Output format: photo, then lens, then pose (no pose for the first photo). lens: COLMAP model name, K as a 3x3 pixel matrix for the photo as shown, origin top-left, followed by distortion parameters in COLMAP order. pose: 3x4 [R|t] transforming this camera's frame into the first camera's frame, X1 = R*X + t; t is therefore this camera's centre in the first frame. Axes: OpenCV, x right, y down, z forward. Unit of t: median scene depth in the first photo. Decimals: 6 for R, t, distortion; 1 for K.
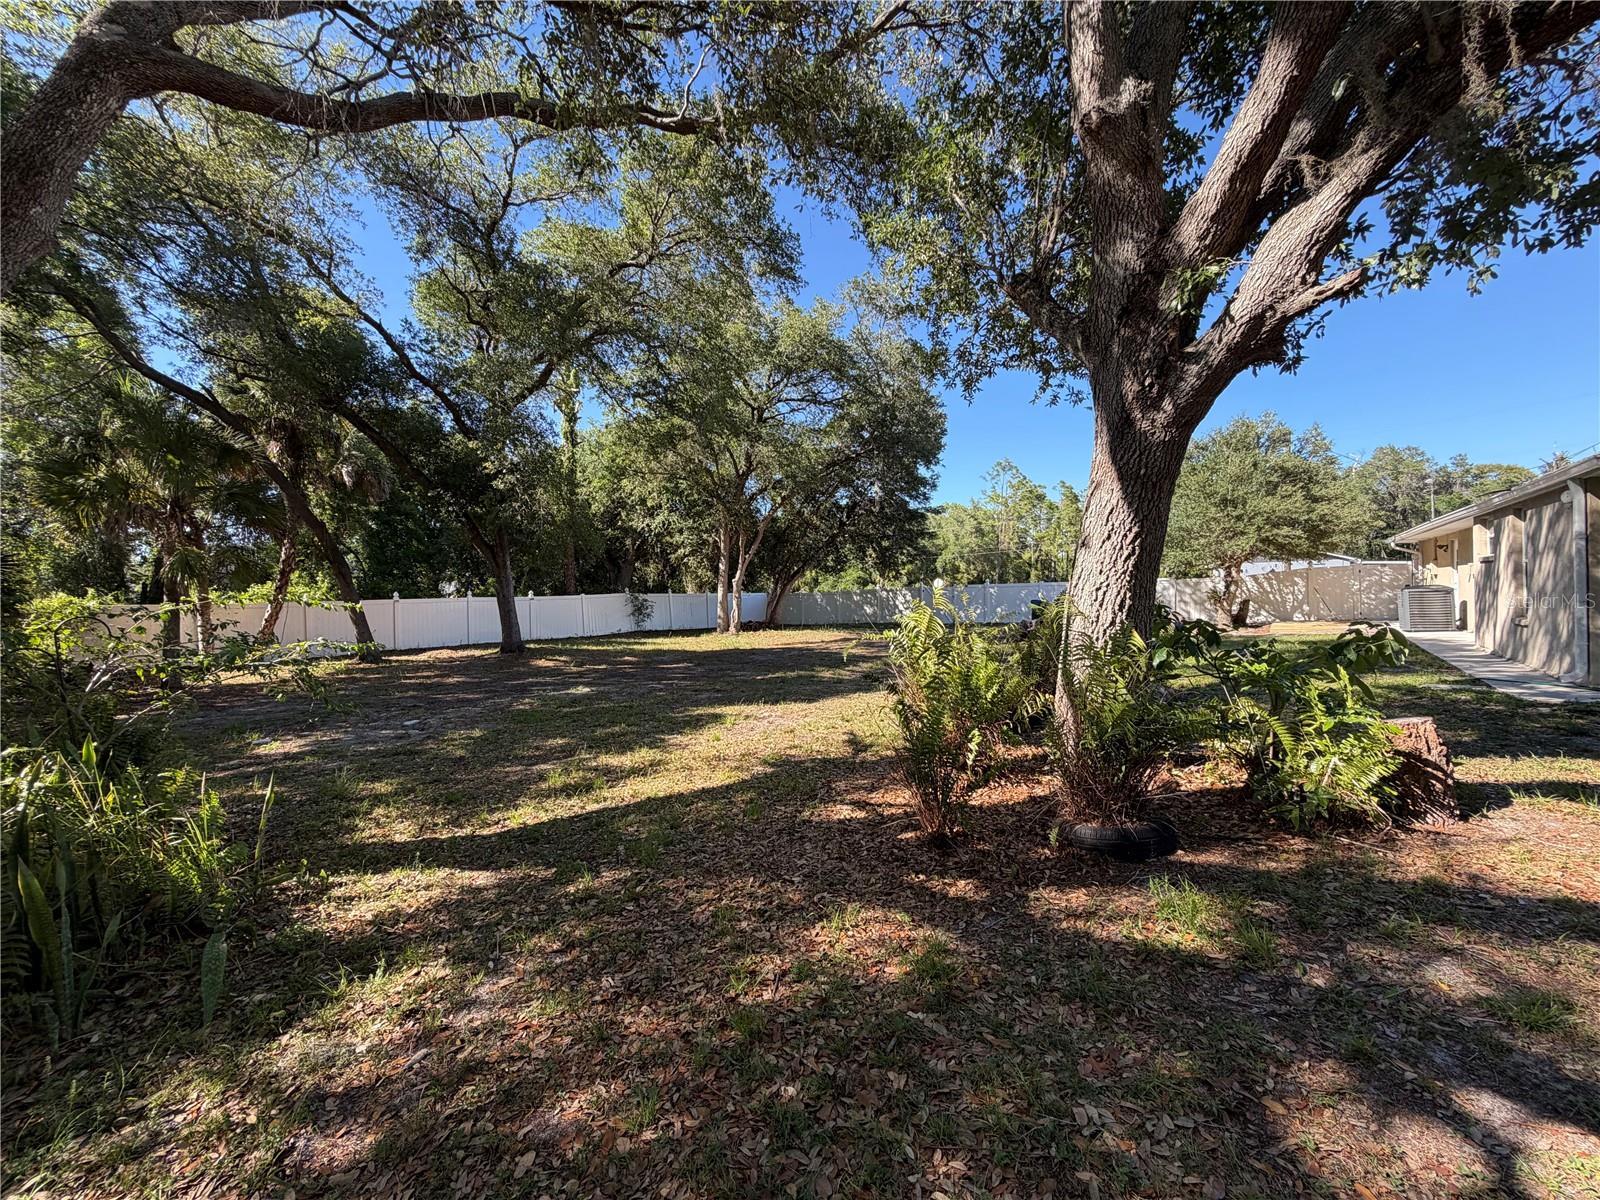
lens RADIAL K [[624.2, 0, 800.0], [0, 624.2, 600.0], [0, 0, 1]] dist [0.000401, -0.000055]
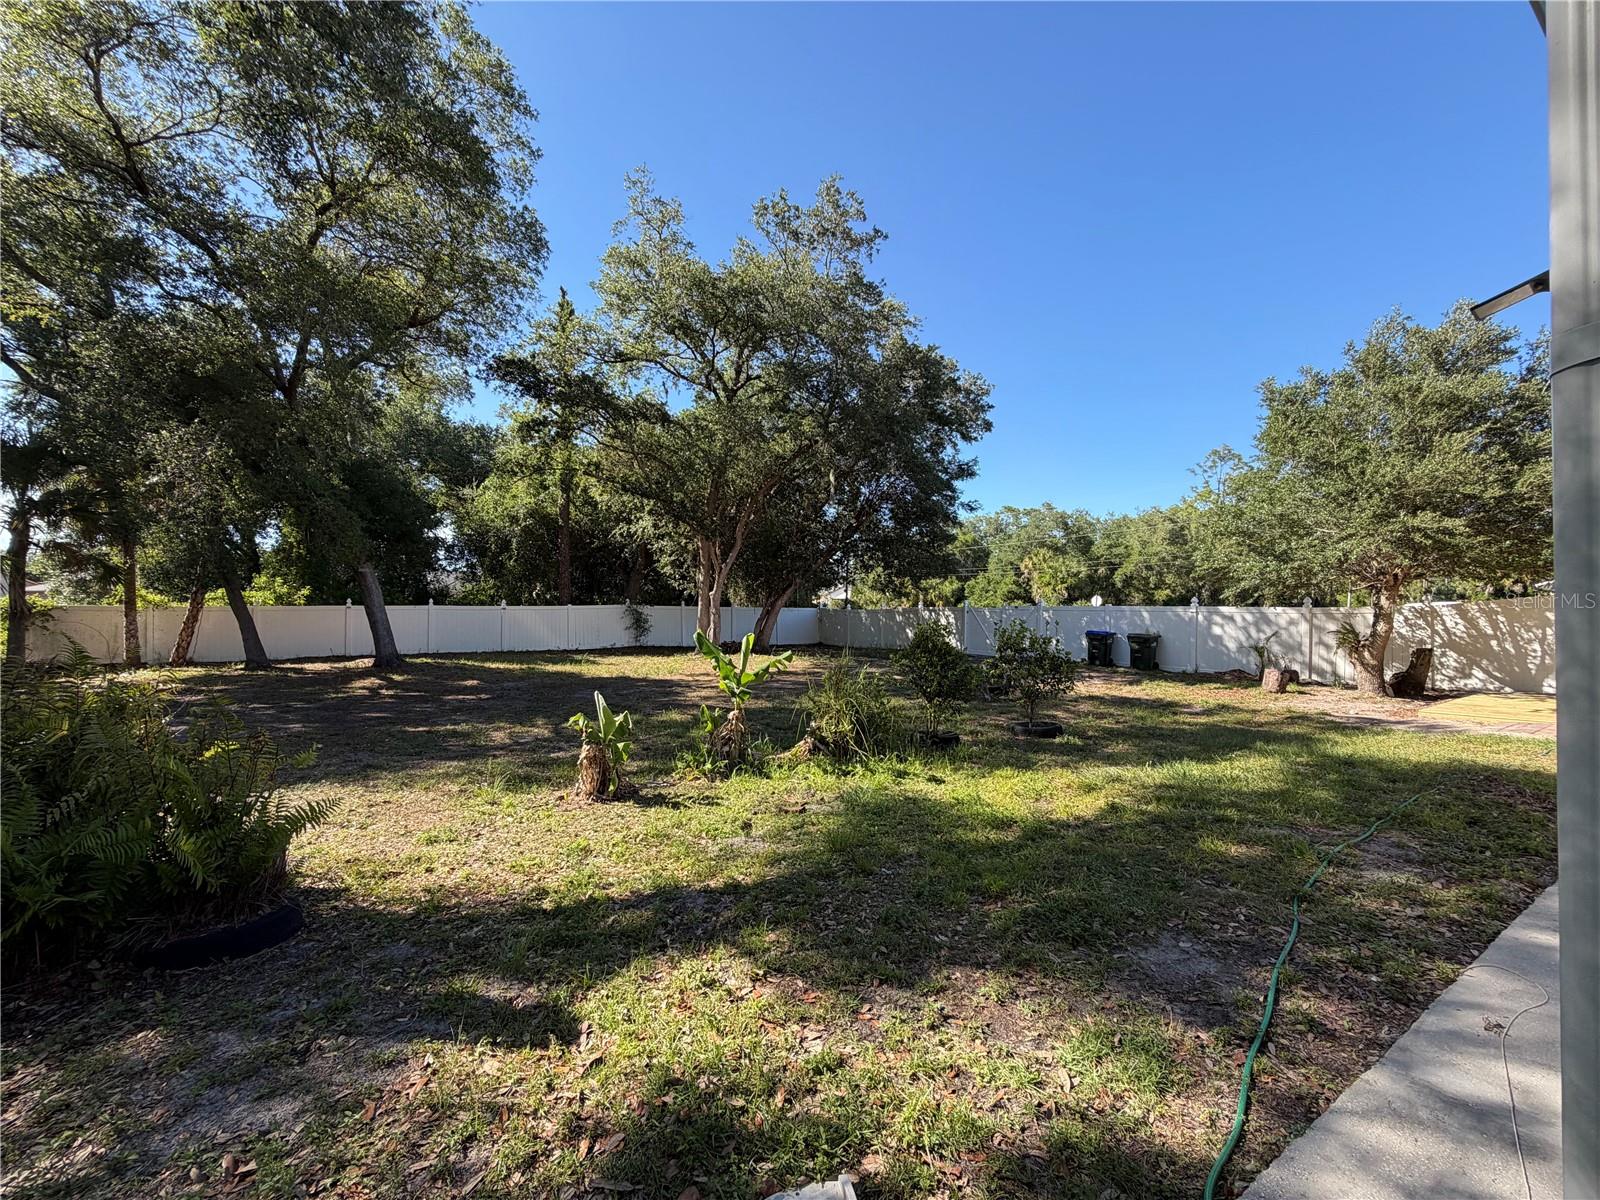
lens RADIAL K [[634.2, 0, 801.6], [0, 634.2, 599.9], [0, 0, 1]] dist [-0.001856, -0.000674]
pose [[0.941702, 0.024837, -0.335531, 0.344829], [-0.030317, 0.999479, -0.011106, -0.018665], [0.335081, 0.020631, 0.941964, 0.256272]]
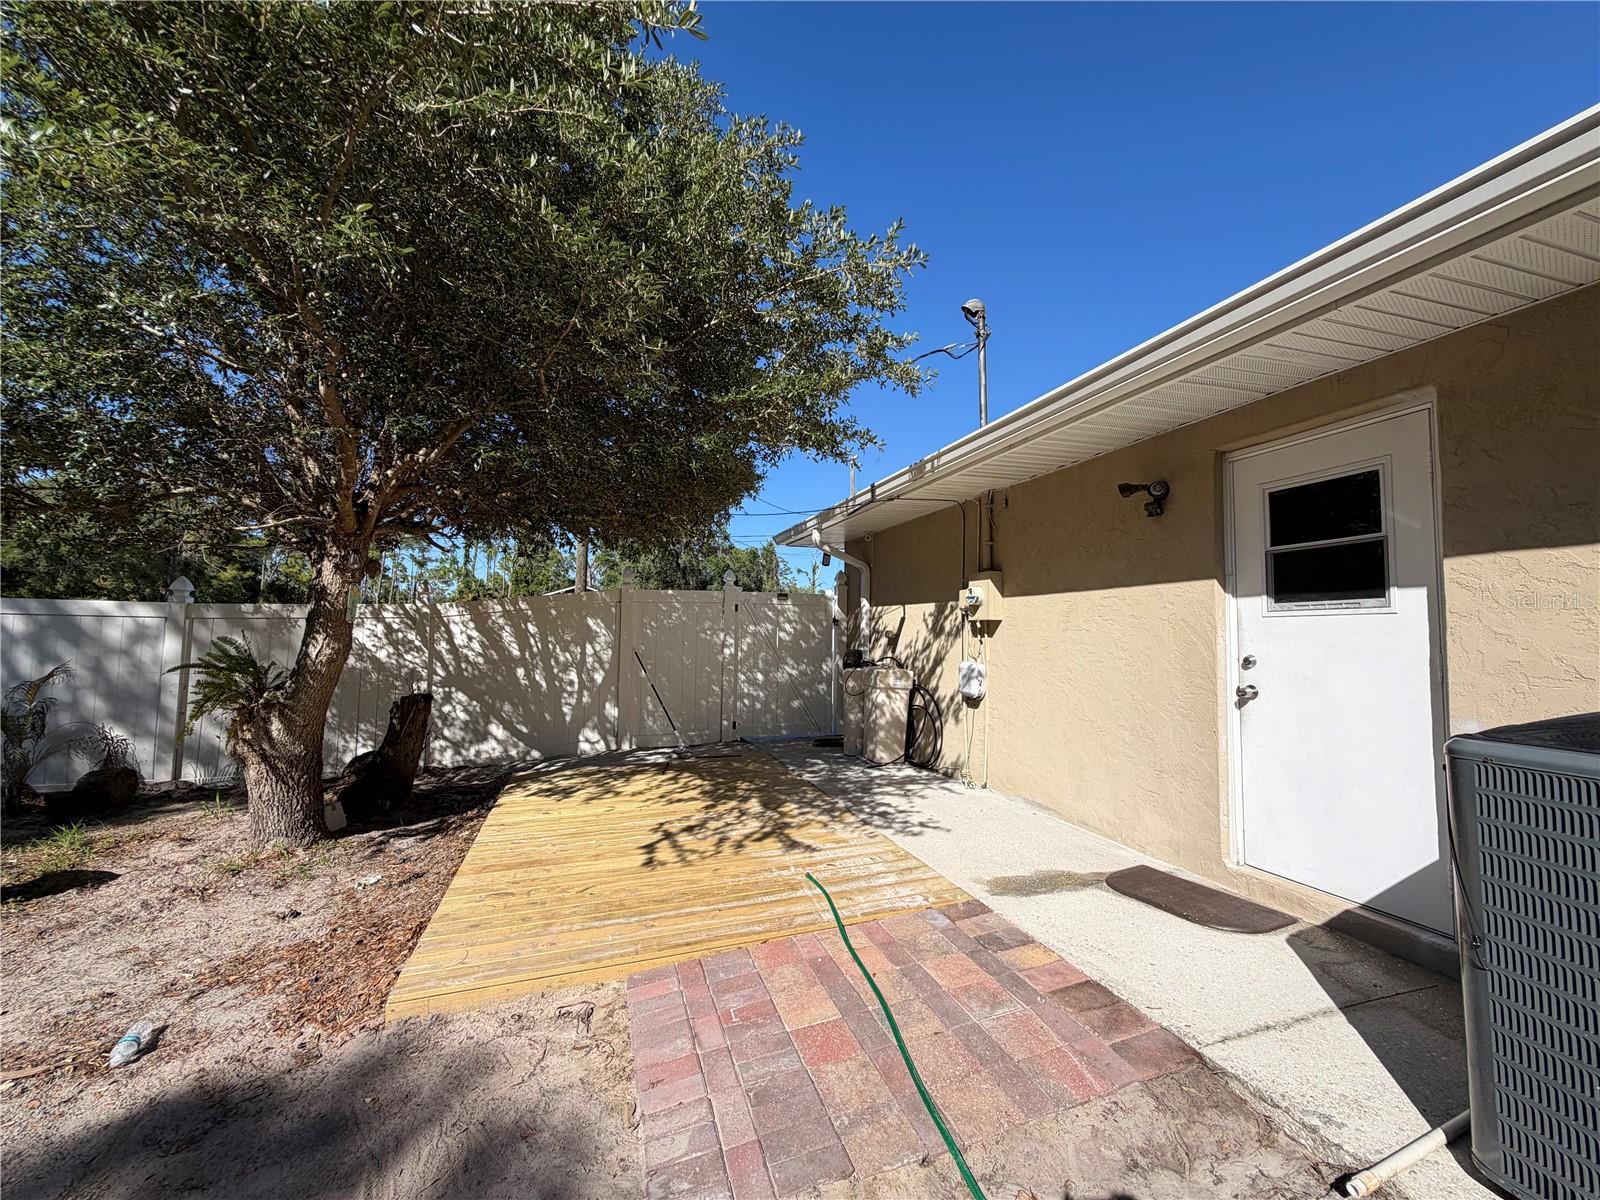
lens RADIAL K [[634.2, 0, 801.6], [0, 634.2, 599.9], [0, 0, 1]] dist [-0.001856, -0.000674]
pose [[0.554154, 0.079628, 0.828597, 0.534353], [-0.024002, 0.996529, -0.079715, -0.019477], [-0.832068, 0.024287, 0.554142, 0.667380]]
